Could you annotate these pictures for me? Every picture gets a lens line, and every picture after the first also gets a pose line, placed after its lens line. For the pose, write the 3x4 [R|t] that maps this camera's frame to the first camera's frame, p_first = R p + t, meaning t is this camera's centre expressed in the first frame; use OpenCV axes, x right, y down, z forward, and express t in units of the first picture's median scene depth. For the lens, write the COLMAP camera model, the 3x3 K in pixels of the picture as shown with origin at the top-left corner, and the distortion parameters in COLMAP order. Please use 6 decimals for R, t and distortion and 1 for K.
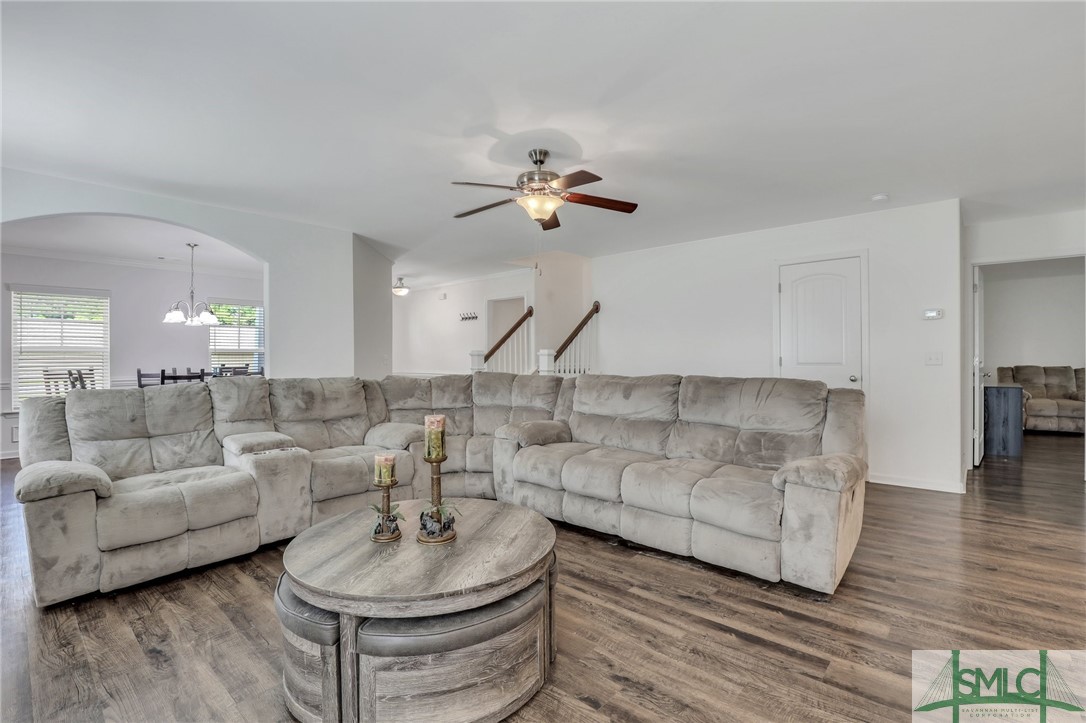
lens RADIAL K [[470.3, 0, 544.2], [0, 470.3, 367.3], [0, 0, 1]] dist [-0.014521, -0.000045]
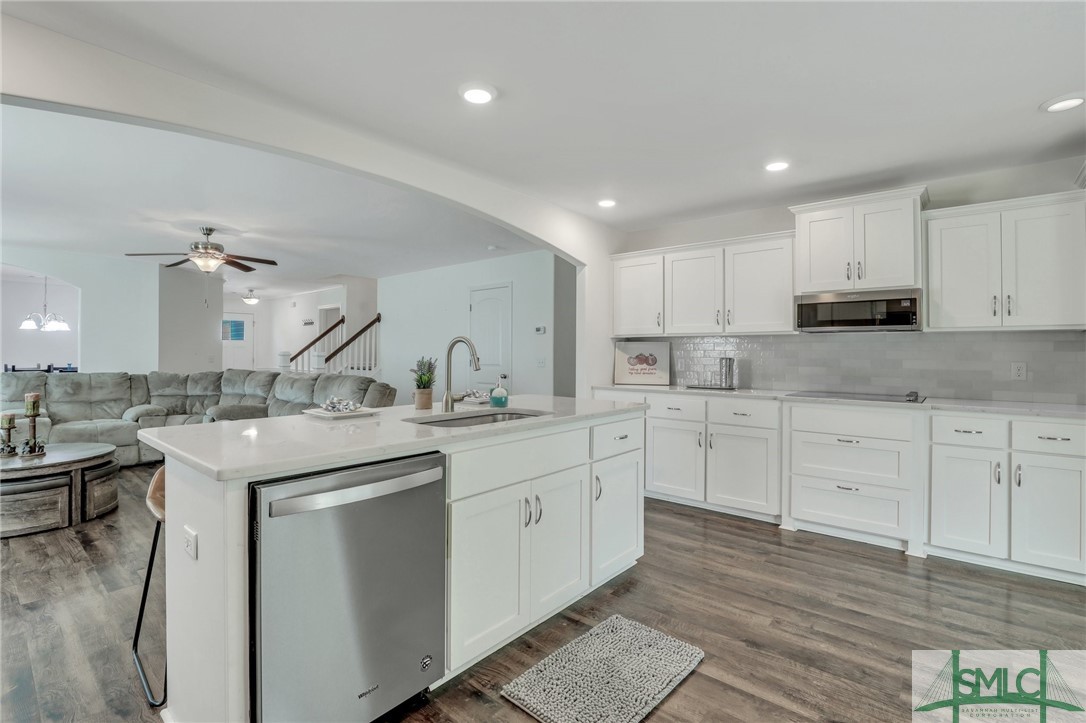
lens RADIAL K [[489.5, 0, 547.3], [0, 489.5, 355.7], [0, 0, 1]] dist [0.000150, 0.000222]
pose [[0.999935, 0.007800, -0.008295, 0.886331], [-0.007905, 0.999887, -0.012757, -0.020738], [0.008194, 0.012822, 0.999884, -0.471190]]
